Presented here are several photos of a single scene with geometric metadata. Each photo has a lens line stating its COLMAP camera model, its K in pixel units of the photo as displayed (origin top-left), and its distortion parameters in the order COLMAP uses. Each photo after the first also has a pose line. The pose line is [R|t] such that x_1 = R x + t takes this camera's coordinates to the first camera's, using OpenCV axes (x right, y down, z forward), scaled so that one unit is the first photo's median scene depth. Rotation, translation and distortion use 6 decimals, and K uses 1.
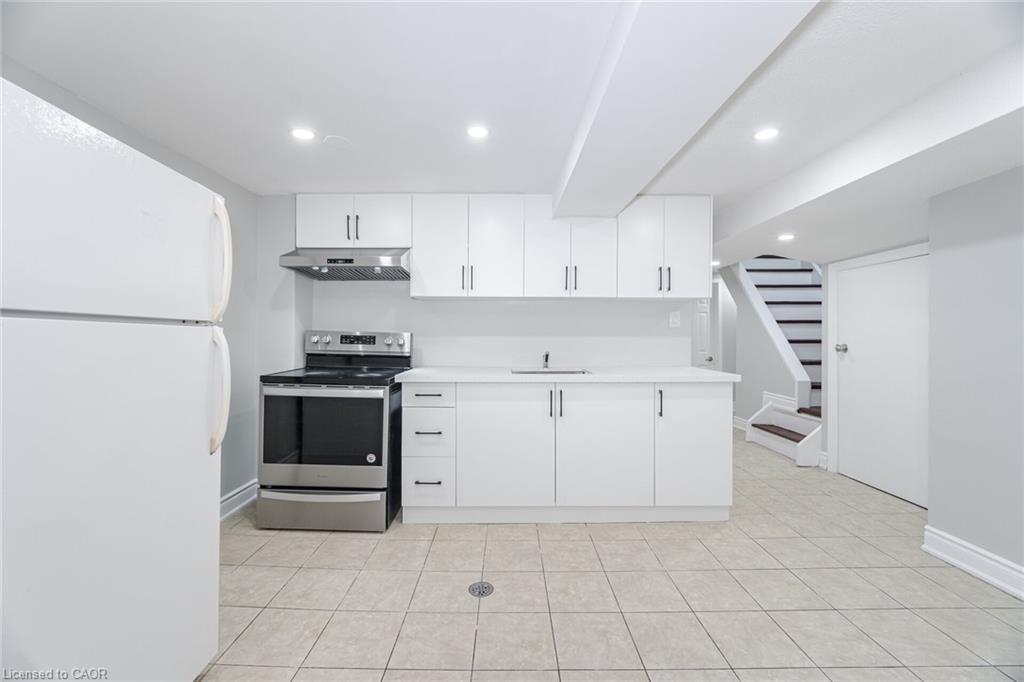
lens RADIAL K [[416.0, 0, 505.3], [0, 416.0, 340.7], [0, 0, 1]] dist [-0.002905, -0.000104]
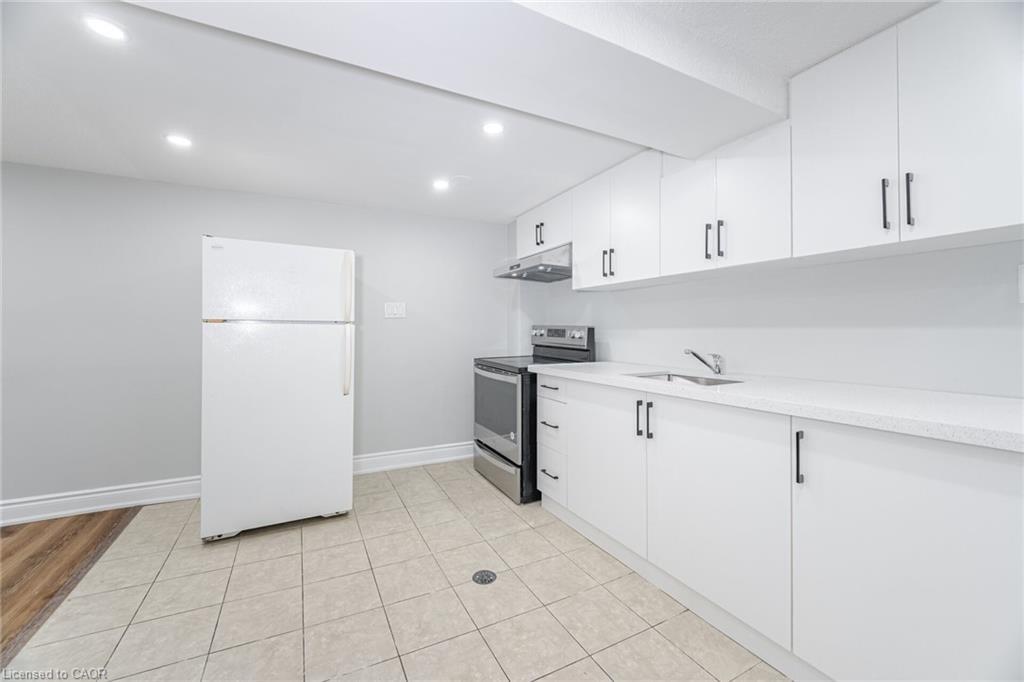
lens RADIAL K [[416.0, 0, 505.8], [0, 416.0, 331.6], [0, 0, 1]] dist [-0.002905, -0.000104]
pose [[0.444967, -0.002025, -0.895545, 0.697621], [-0.005409, 0.999973, -0.004948, 0.000481], [0.895531, 0.007045, 0.444944, 0.467676]]
